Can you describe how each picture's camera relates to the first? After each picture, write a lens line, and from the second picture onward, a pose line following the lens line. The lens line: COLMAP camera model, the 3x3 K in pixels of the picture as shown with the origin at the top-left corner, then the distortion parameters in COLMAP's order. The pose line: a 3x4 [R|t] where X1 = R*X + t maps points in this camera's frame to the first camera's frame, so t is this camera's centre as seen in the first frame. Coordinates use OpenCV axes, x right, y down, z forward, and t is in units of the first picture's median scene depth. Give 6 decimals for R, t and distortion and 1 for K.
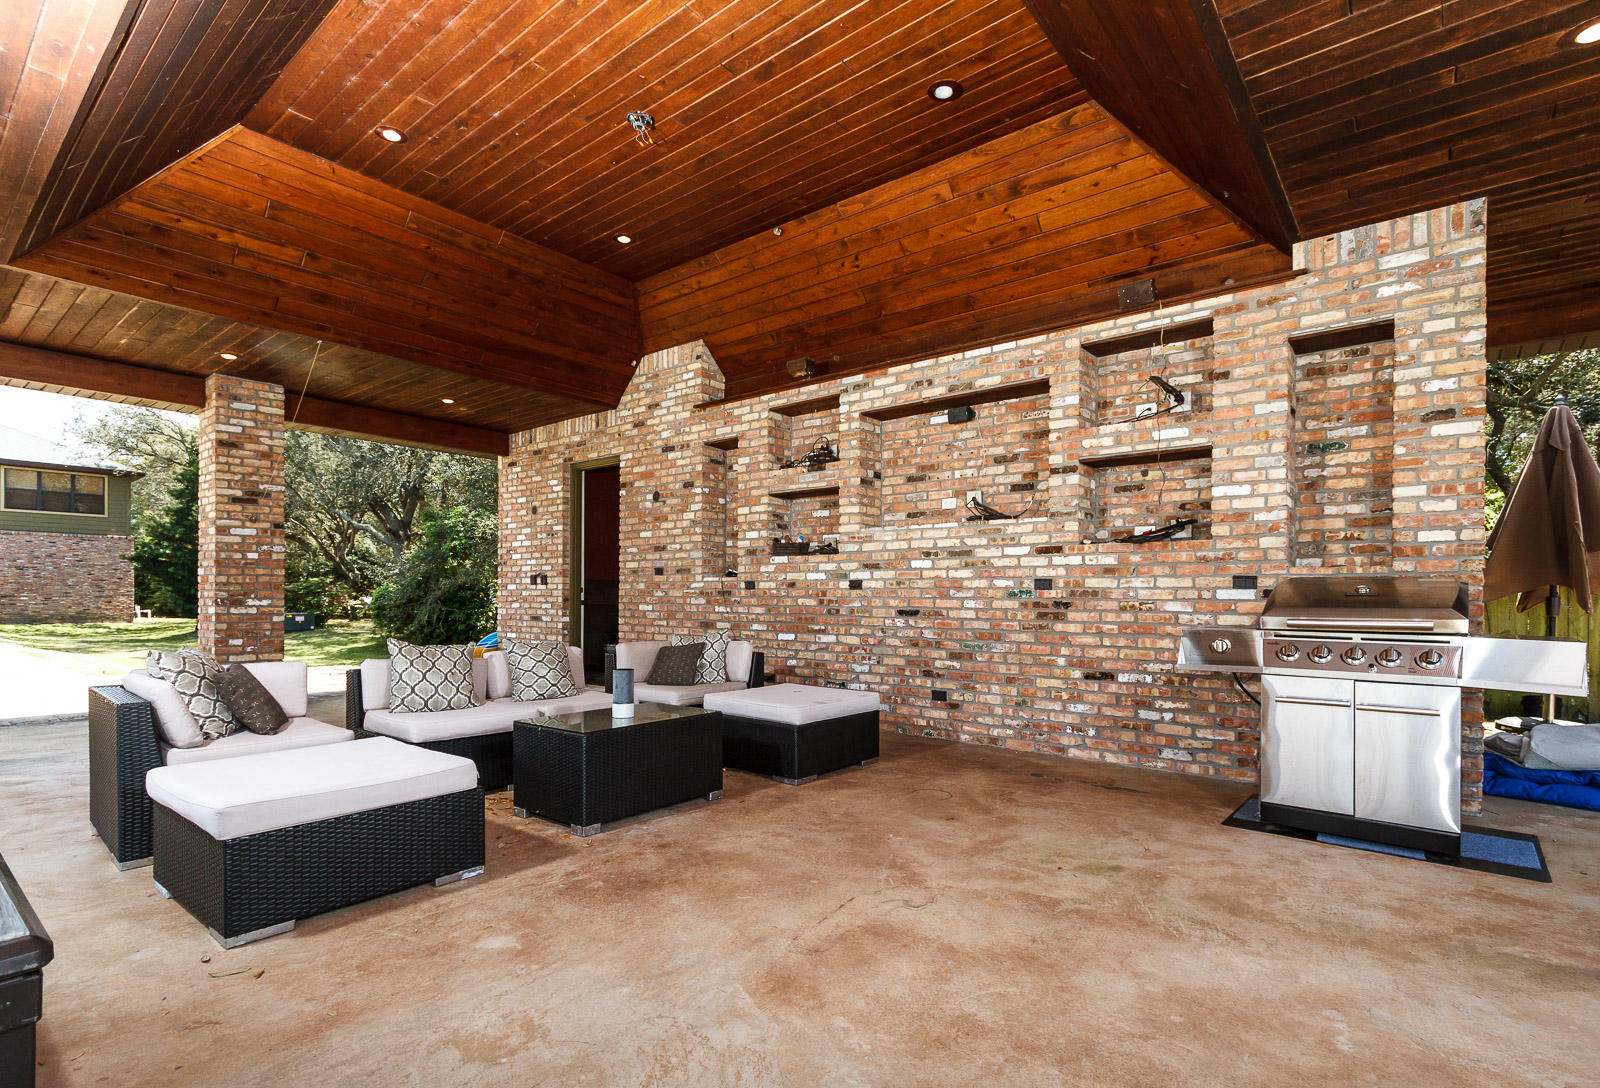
lens RADIAL K [[769.5, 0, 800.7], [0, 769.5, 596.7], [0, 0, 1]] dist [0.003130, 0.000351]
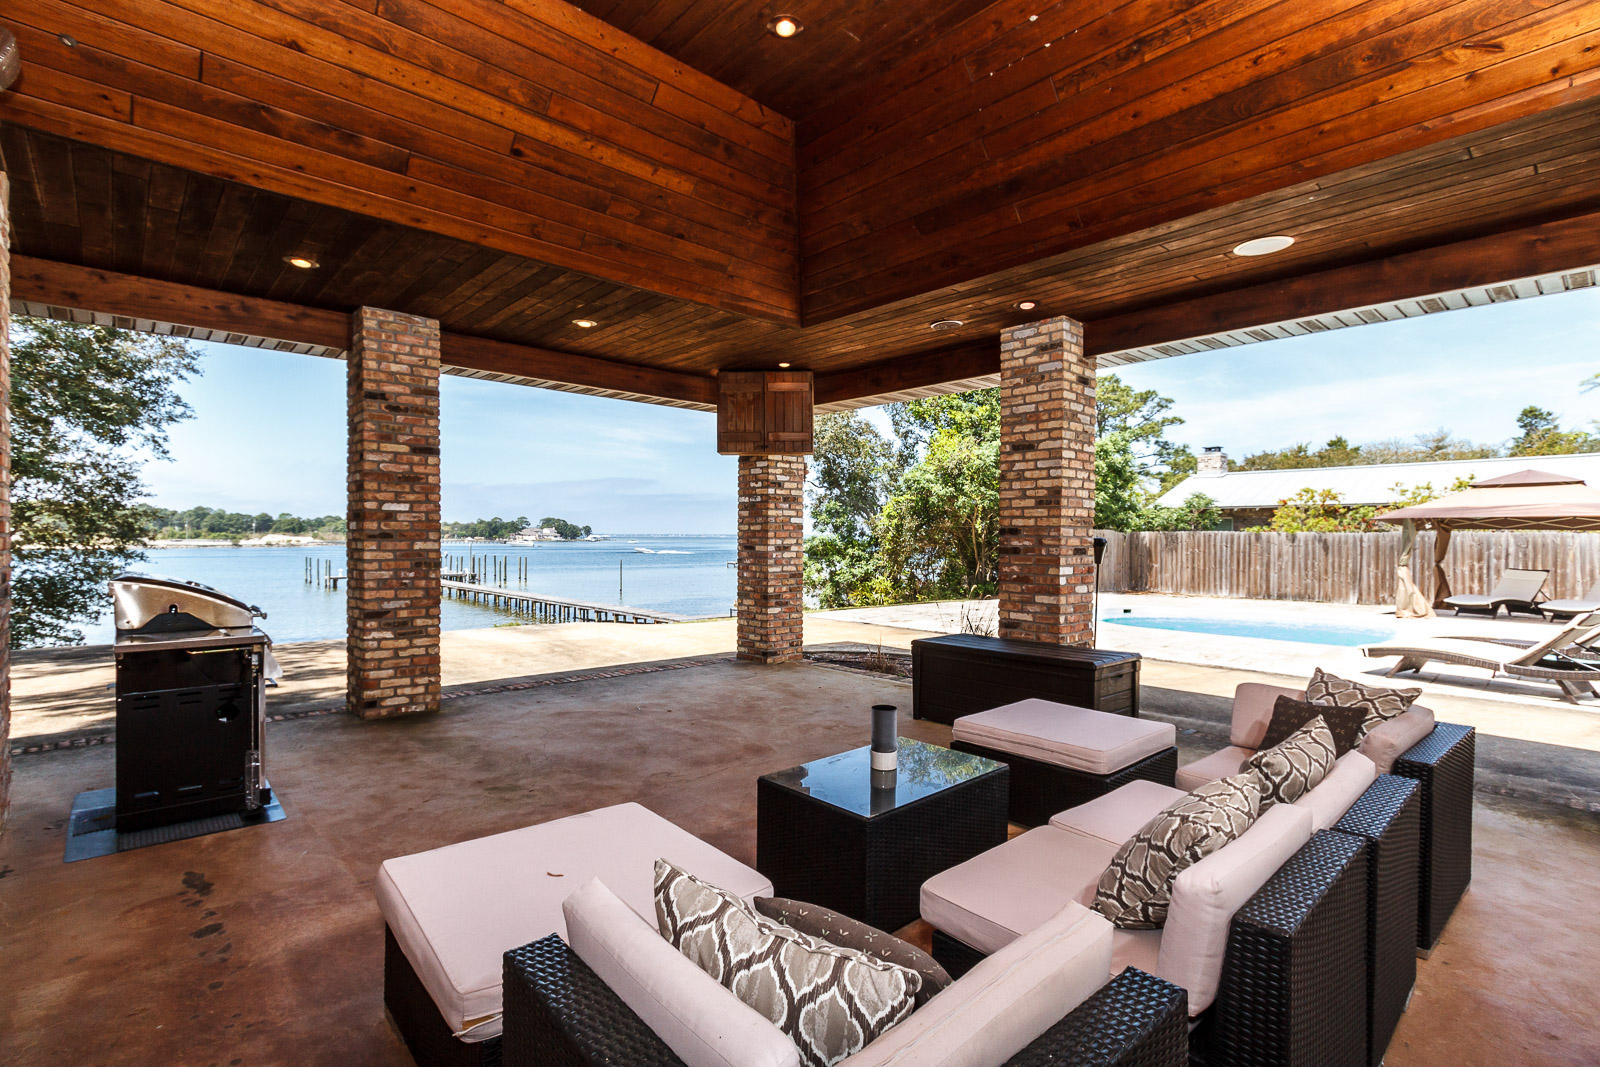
lens RADIAL K [[744.7, 0, 791.9], [0, 744.7, 539.5], [0, 0, 1]] dist [0.001689, 0.000059]
pose [[-0.989411, -0.011580, 0.144677, -0.195614], [-0.011014, 0.999928, 0.004715, -0.066541], [-0.144721, 0.003072, -0.989468, 1.421705]]
